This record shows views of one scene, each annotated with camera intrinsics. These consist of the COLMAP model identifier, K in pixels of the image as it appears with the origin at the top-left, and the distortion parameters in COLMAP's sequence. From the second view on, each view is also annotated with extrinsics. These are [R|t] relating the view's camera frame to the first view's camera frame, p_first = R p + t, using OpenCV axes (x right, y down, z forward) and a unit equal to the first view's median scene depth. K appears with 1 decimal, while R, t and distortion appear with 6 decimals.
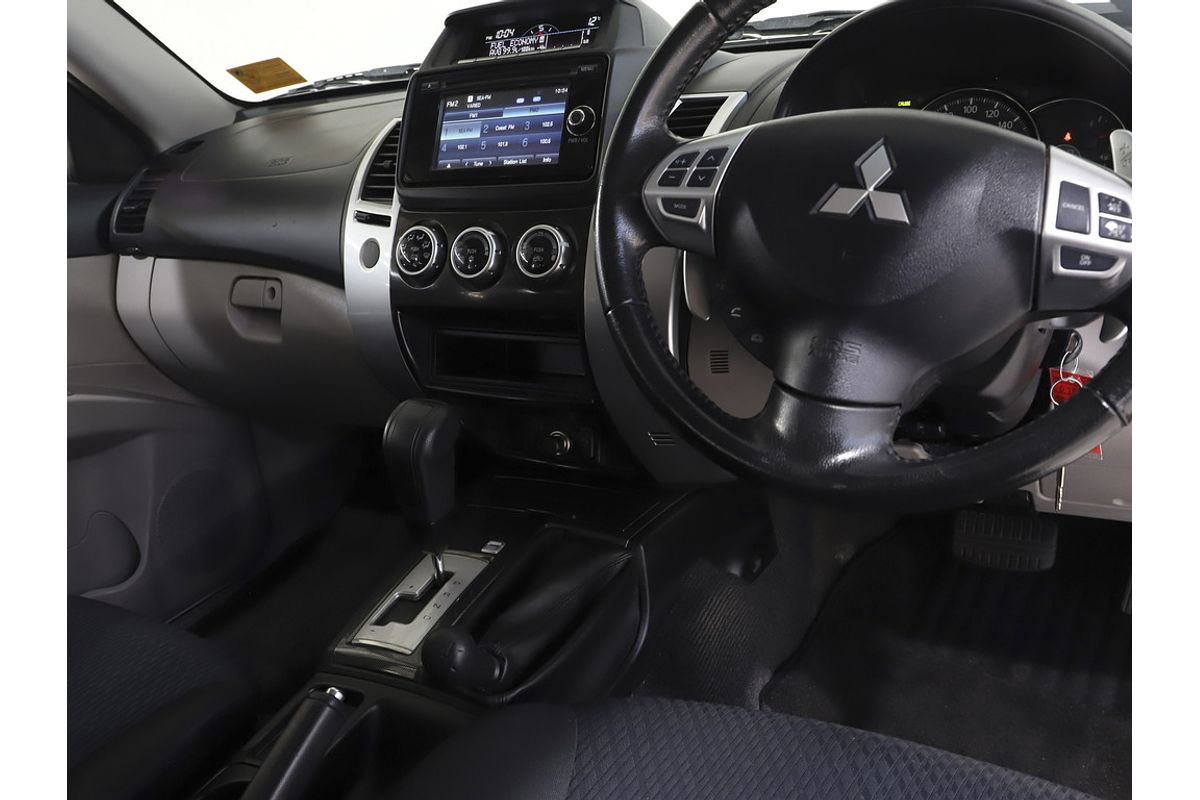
lens RADIAL K [[941.4, 0, 600.0], [0, 941.4, 400.0], [0, 0, 1]] dist [-0.043551, 0.001184]
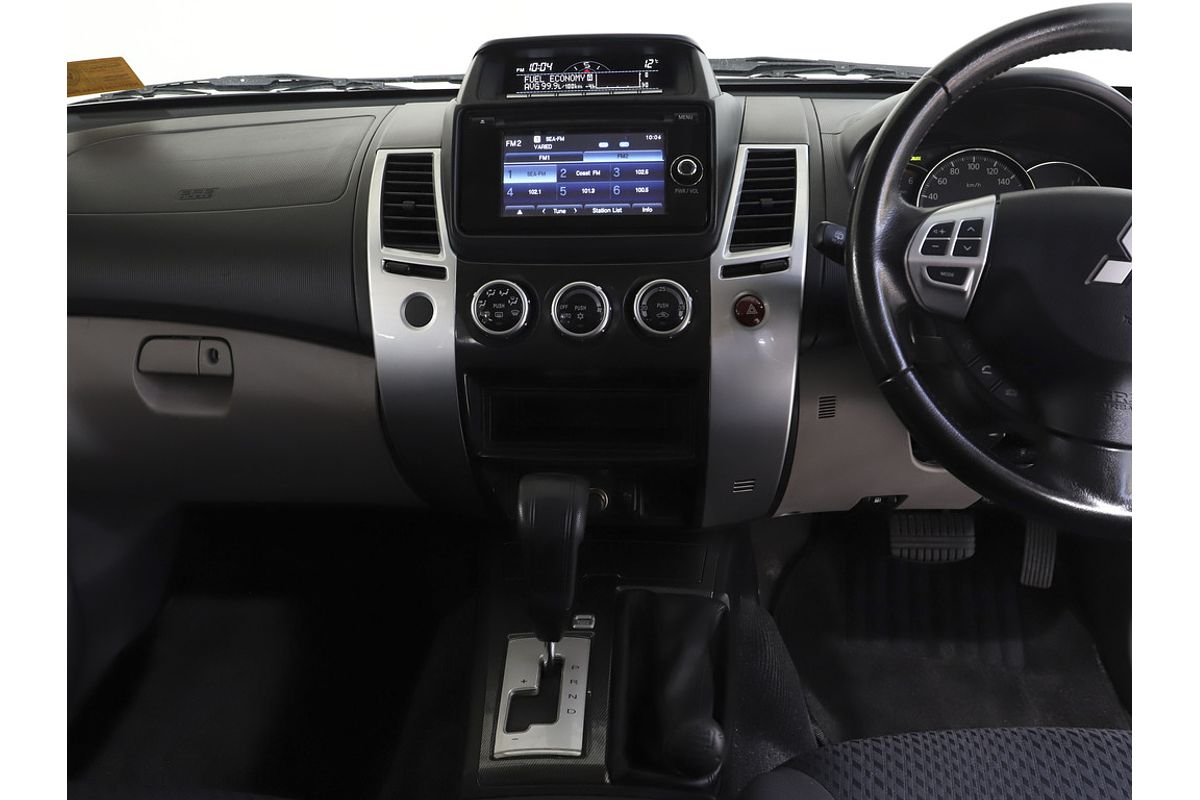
lens RADIAL K [[977.3, 0, 600.0], [0, 977.3, 400.0], [0, 0, 1]] dist [-0.067804, 0.111747]
pose [[0.905404, -0.077010, 0.417508, -0.504924], [0.079820, 0.996751, 0.010756, -0.073752], [-0.416980, 0.023587, 0.908610, 0.117987]]
